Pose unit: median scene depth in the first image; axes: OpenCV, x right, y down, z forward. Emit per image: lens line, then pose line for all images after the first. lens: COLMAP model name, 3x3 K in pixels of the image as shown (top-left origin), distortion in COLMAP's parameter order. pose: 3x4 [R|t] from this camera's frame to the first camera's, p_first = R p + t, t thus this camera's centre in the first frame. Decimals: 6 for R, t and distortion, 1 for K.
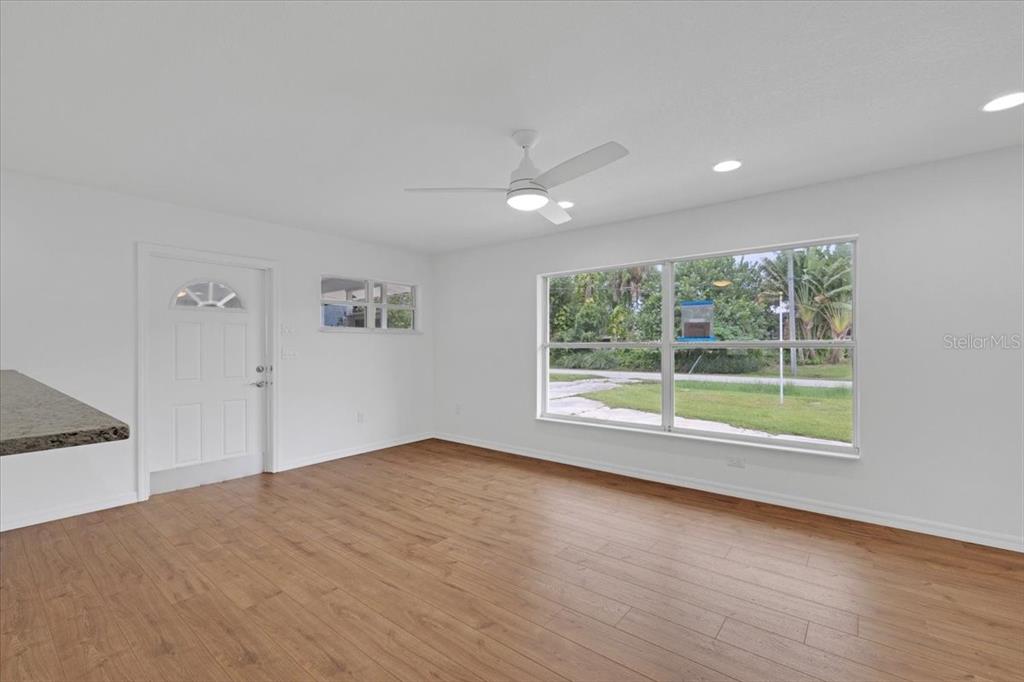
lens RADIAL K [[436.8, 0, 504.9], [0, 436.8, 343.1], [0, 0, 1]] dist [0.010806, -0.000315]
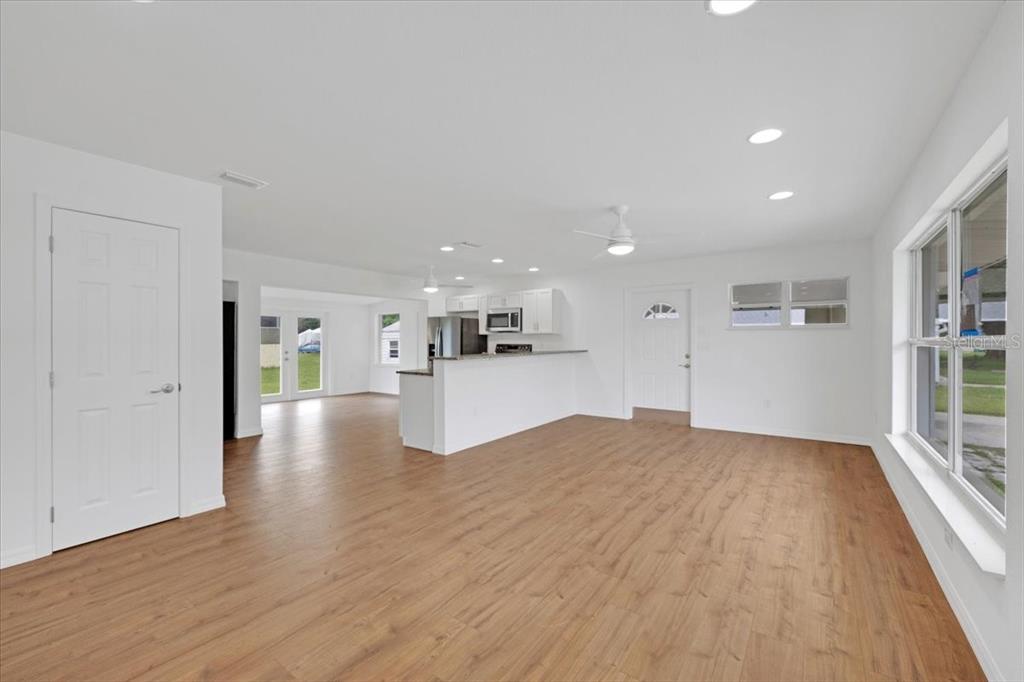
lens RADIAL K [[436.8, 0, 503.0], [0, 436.8, 342.9], [0, 0, 1]] dist [0.010806, -0.000315]
pose [[0.029405, 0.004734, -0.999556, 1.017831], [0.005359, 0.999974, 0.004893, 0.002699], [0.999553, -0.005501, 0.029378, 0.353366]]
